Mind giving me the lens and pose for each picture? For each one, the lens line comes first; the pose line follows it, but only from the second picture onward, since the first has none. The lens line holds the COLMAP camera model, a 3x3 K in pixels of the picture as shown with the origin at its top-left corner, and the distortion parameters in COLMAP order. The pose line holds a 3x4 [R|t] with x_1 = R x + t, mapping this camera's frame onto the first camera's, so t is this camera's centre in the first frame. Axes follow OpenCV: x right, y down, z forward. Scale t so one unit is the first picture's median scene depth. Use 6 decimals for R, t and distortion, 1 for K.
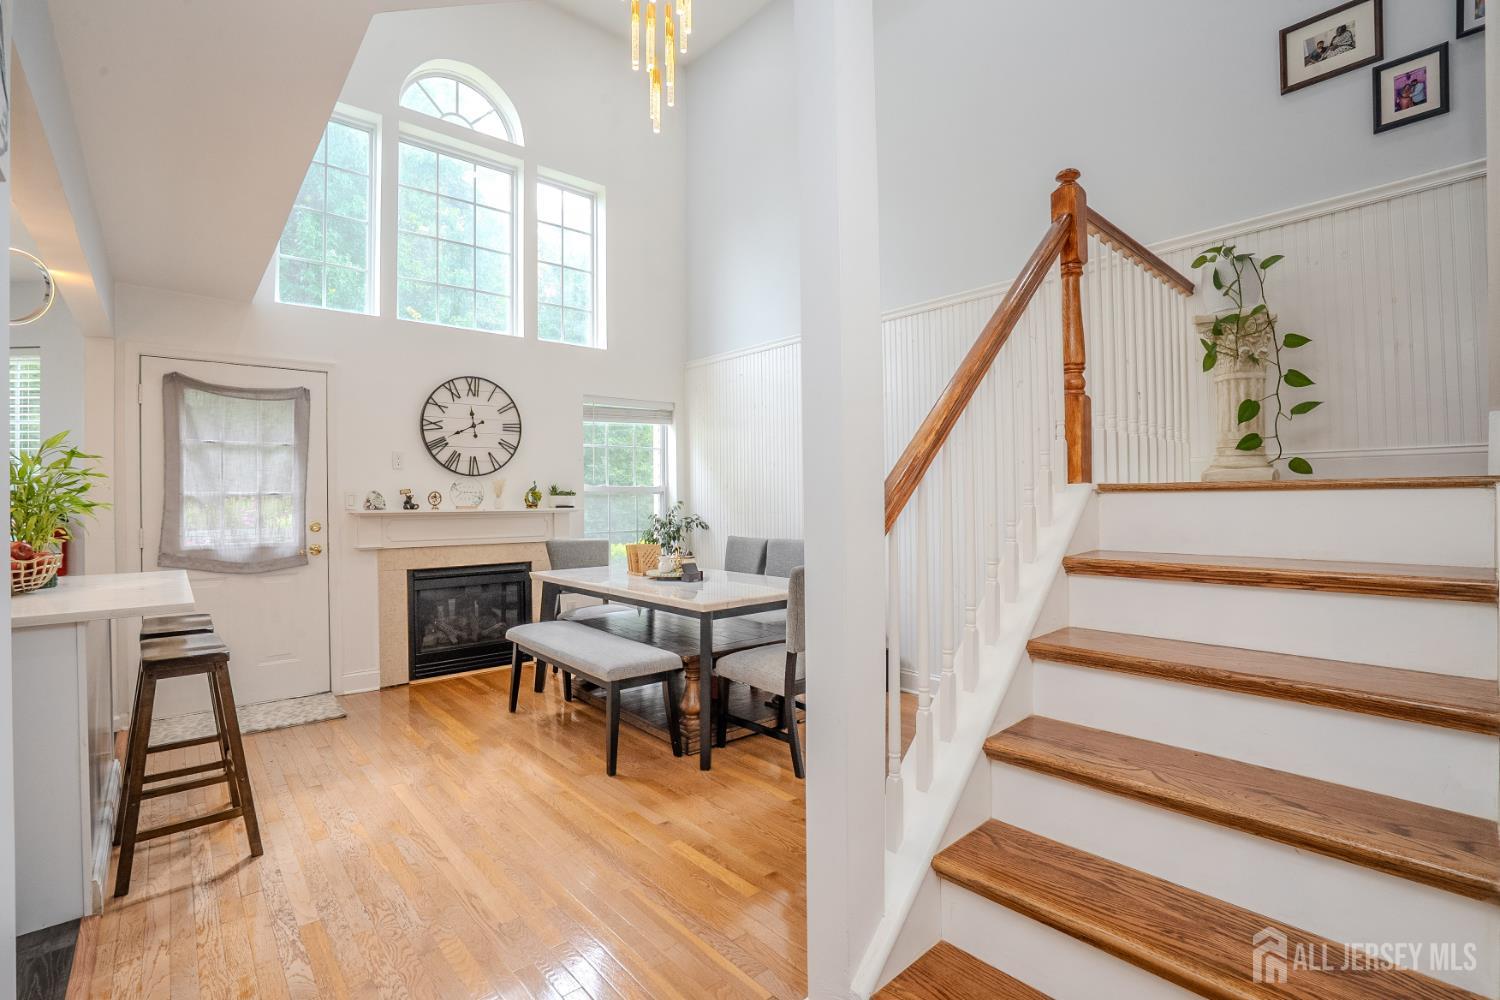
lens RADIAL K [[680.6, 0, 747.8], [0, 680.6, 494.7], [0, 0, 1]] dist [-0.056024, 0.012202]
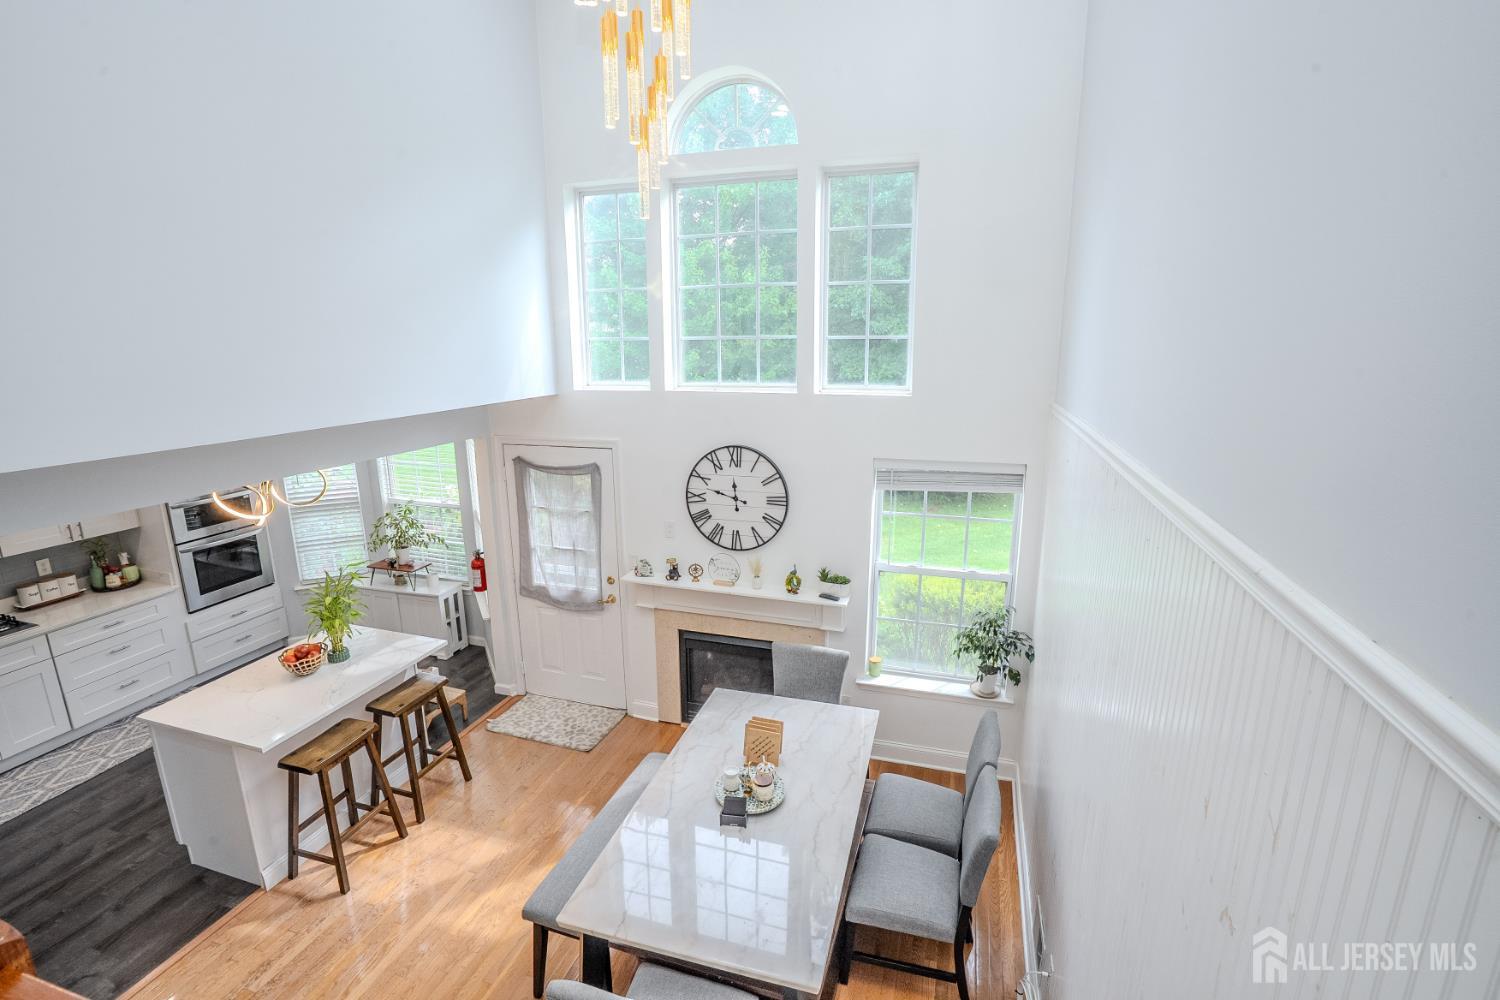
lens RADIAL K [[691.1, 0, 748.2], [0, 691.1, 498.2], [0, 0, 1]] dist [-0.060266, 0.022565]
pose [[0.517573, 0.203485, -0.831091, 0.411156], [0.003589, 0.970785, 0.239923, -0.346422], [0.855631, -0.127160, 0.501722, 0.562471]]
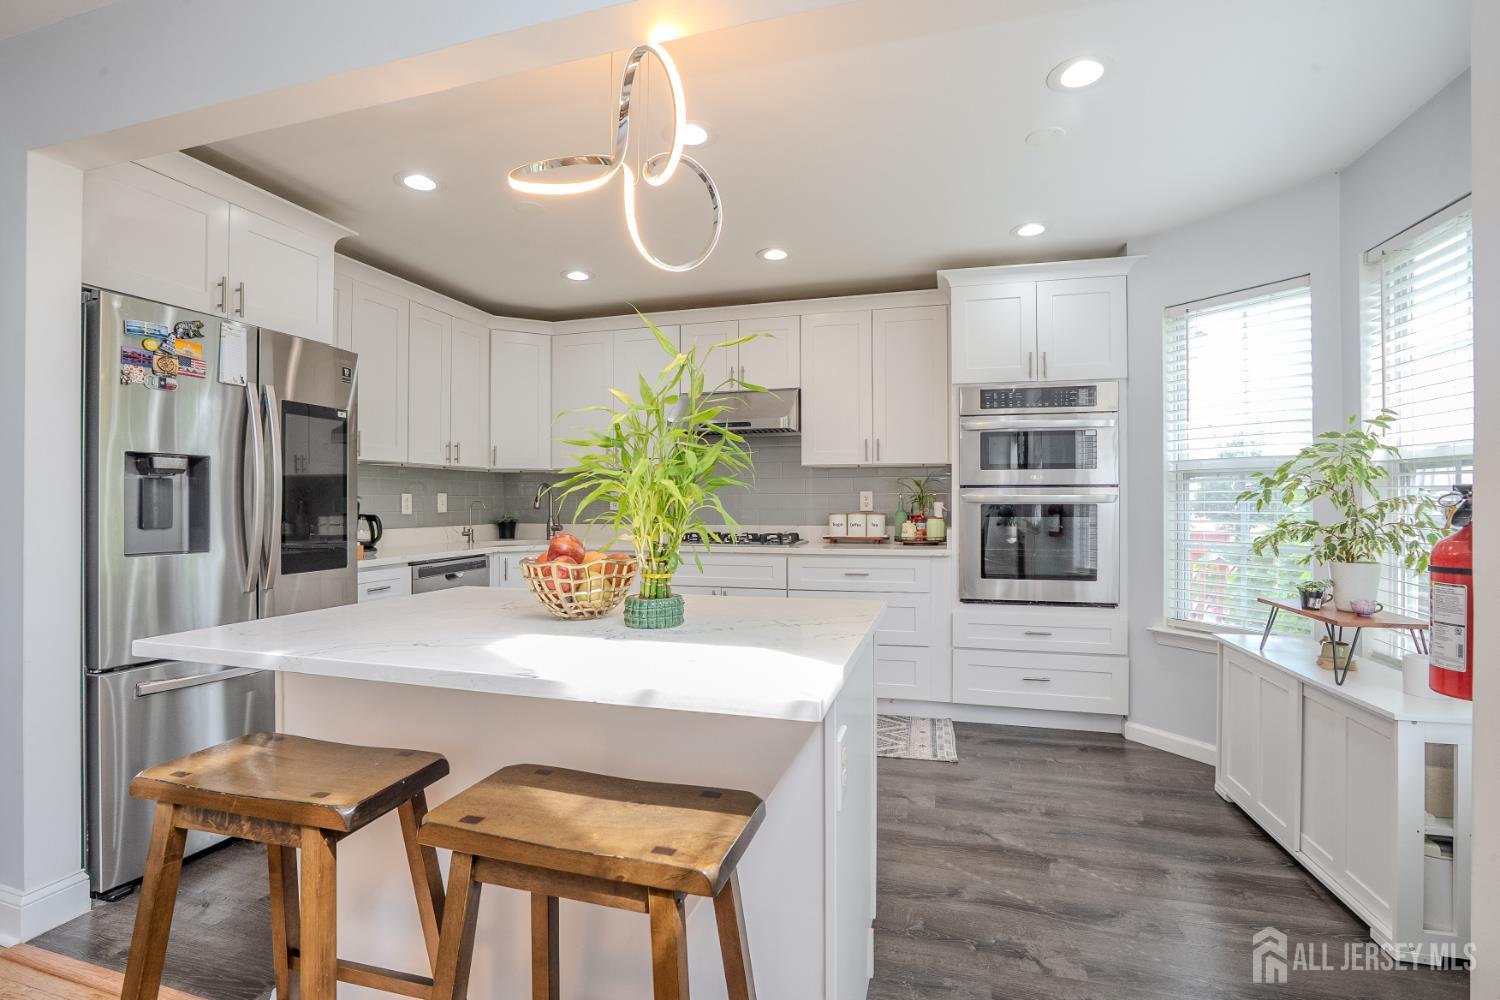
lens RADIAL K [[691.1, 0, 748.2], [0, 691.1, 498.2], [0, 0, 1]] dist [-0.060266, 0.022565]
pose [[-0.846288, 0.006141, -0.532691, -0.449713], [0.009089, 0.999954, -0.002913, 0.022559], [0.532649, -0.007307, -0.846305, 0.806019]]
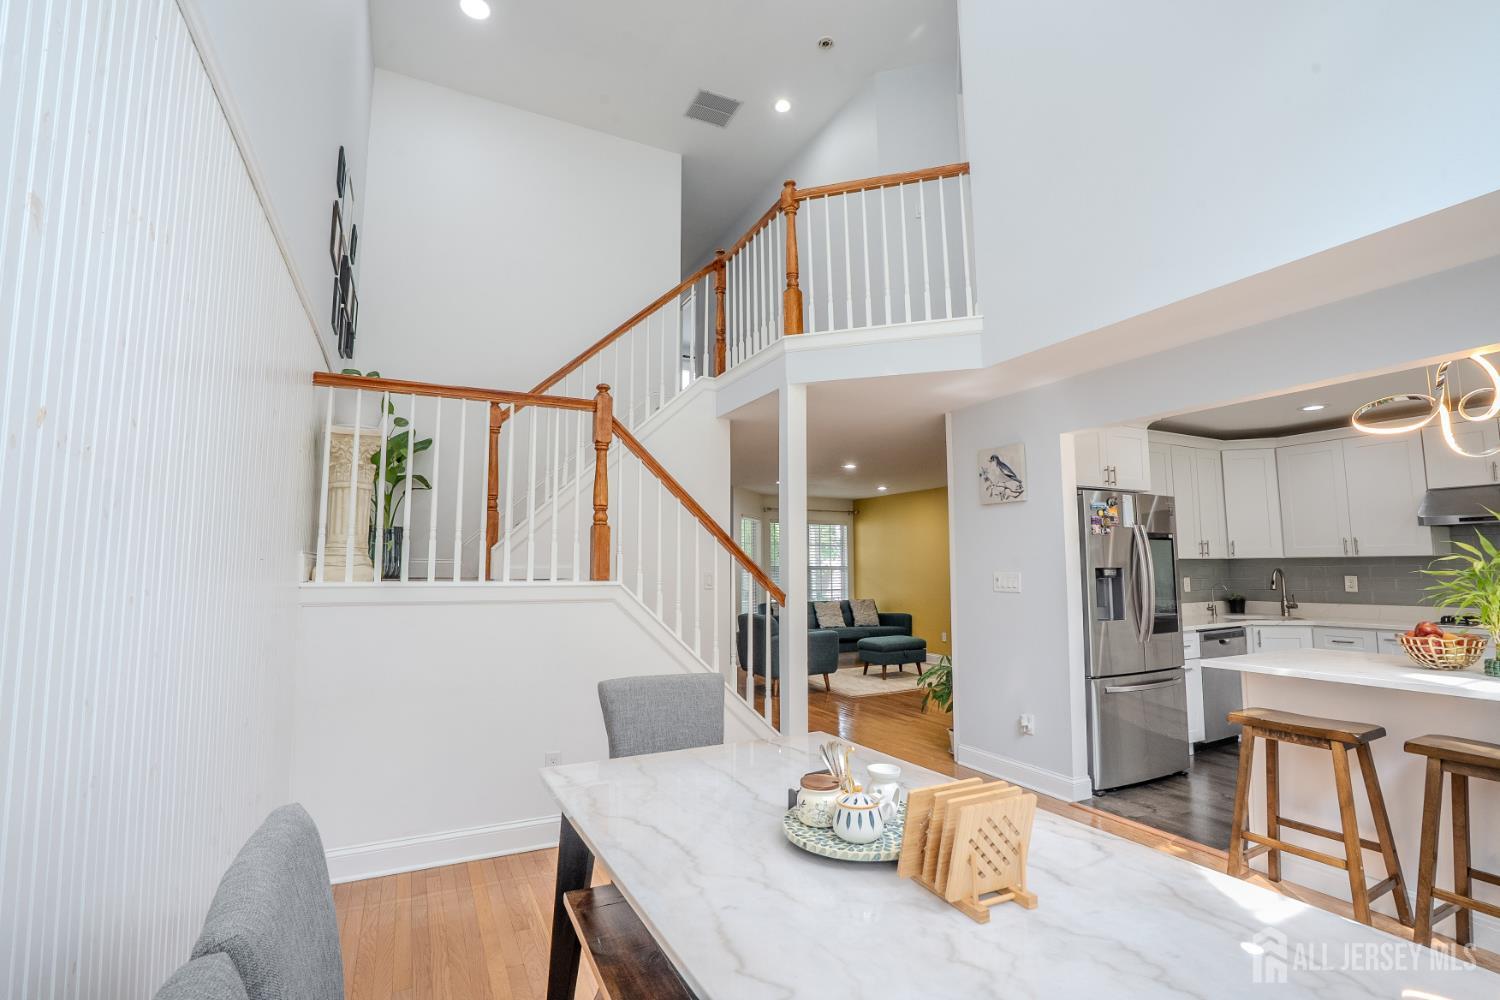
lens RADIAL K [[691.1, 0, 748.2], [0, 691.1, 498.2], [0, 0, 1]] dist [-0.060266, 0.022565]
pose [[-0.966838, 0.038904, 0.252411, -0.132479], [0.012380, 0.994307, -0.105829, -0.014807], [-0.255091, -0.099194, -0.961816, 1.195753]]
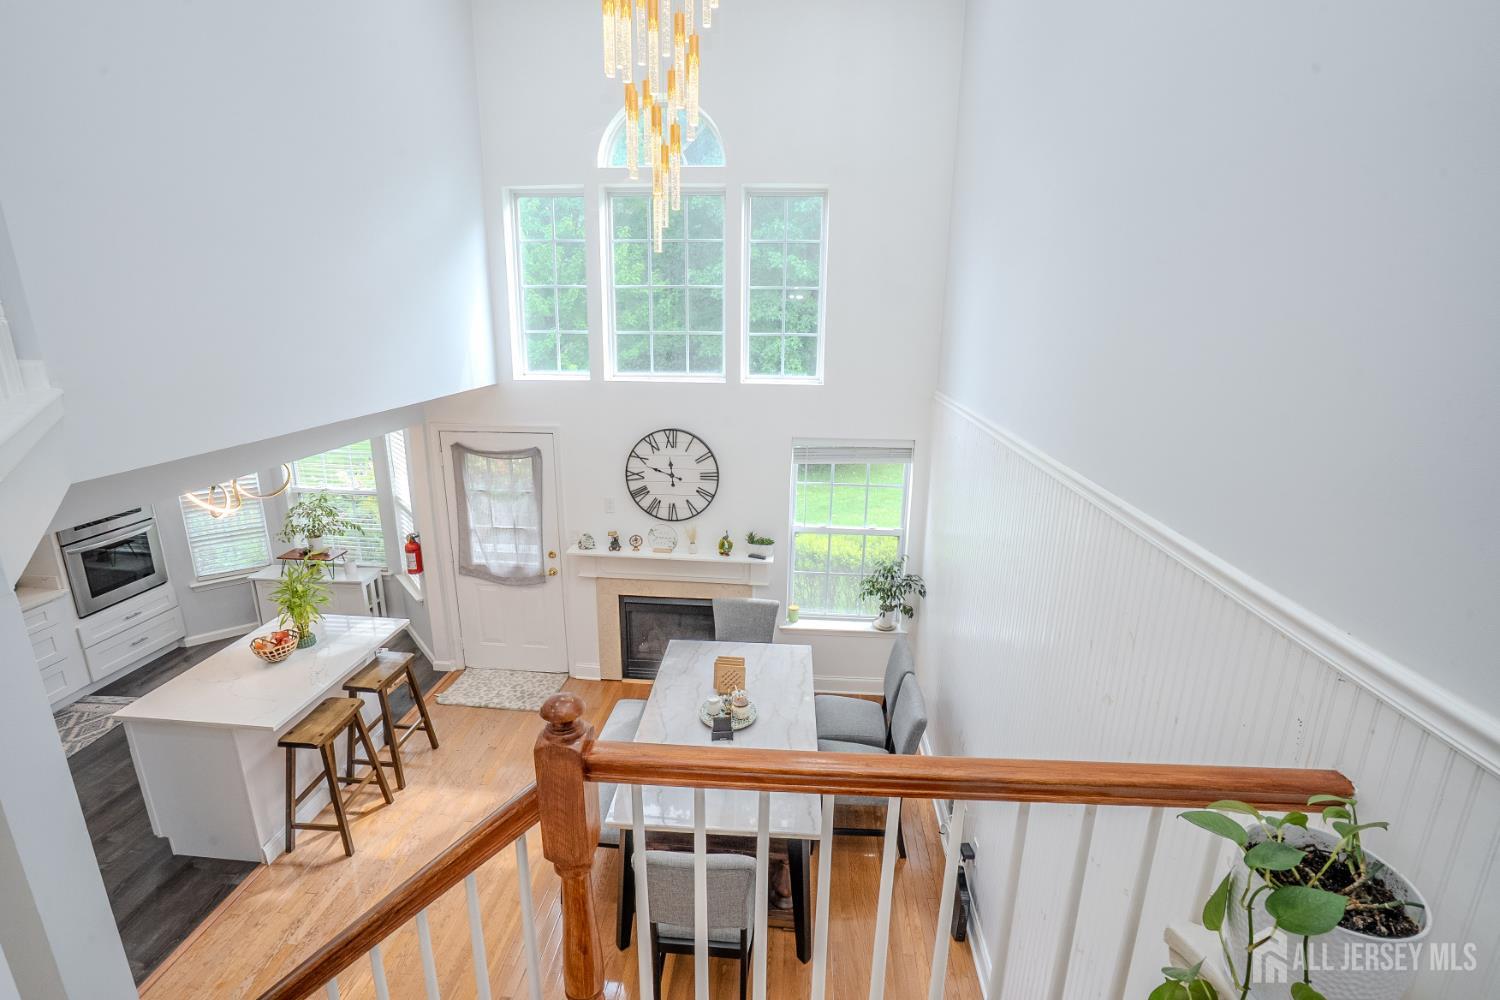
lens RADIAL K [[691.1, 0, 748.2], [0, 691.1, 498.2], [0, 0, 1]] dist [-0.060266, 0.022565]
pose [[0.698007, 0.209115, -0.684878, 0.442624], [-0.018781, 0.961428, 0.274414, -0.383577], [0.715845, -0.178680, 0.675011, 0.366872]]
